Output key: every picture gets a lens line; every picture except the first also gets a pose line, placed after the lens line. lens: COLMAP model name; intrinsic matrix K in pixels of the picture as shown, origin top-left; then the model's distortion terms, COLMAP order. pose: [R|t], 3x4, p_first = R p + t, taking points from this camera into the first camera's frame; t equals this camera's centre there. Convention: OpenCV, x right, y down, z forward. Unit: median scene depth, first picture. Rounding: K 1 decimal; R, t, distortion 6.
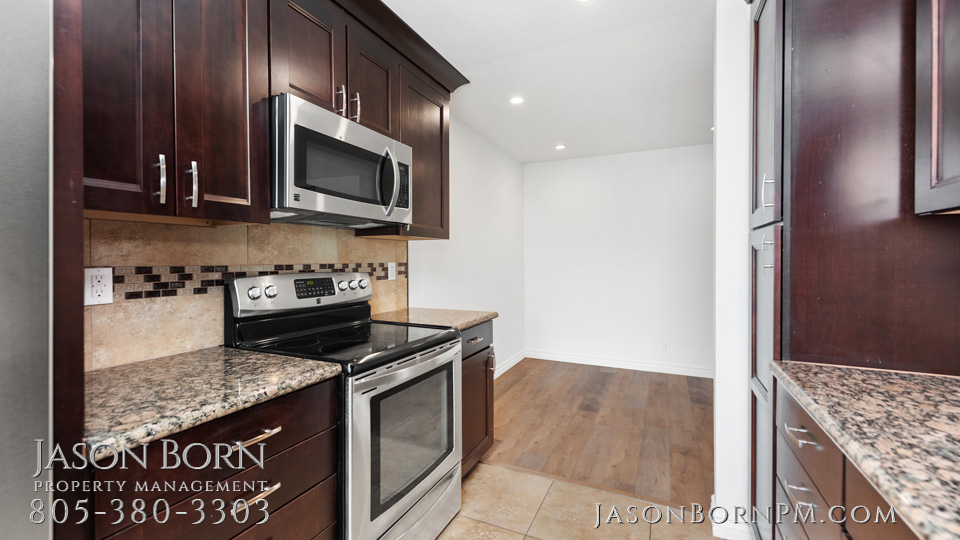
lens RADIAL K [[391.0, 0, 475.7], [0, 391.0, 264.4], [0, 0, 1]] dist [0.000117, 0.000016]
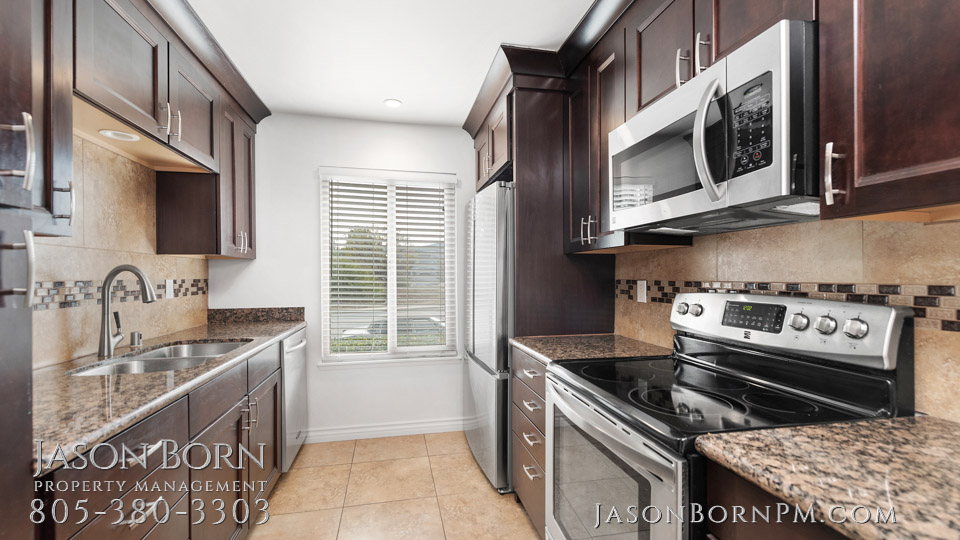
lens RADIAL K [[404.9, 0, 475.8], [0, 404.9, 275.1], [0, 0, 1]] dist [0.000977, 0.000040]
pose [[-0.793771, -0.005396, -0.608192, 0.418168], [-0.014488, 0.999845, 0.010038, -0.013598], [0.608044, 0.016780, -0.793726, 1.251444]]
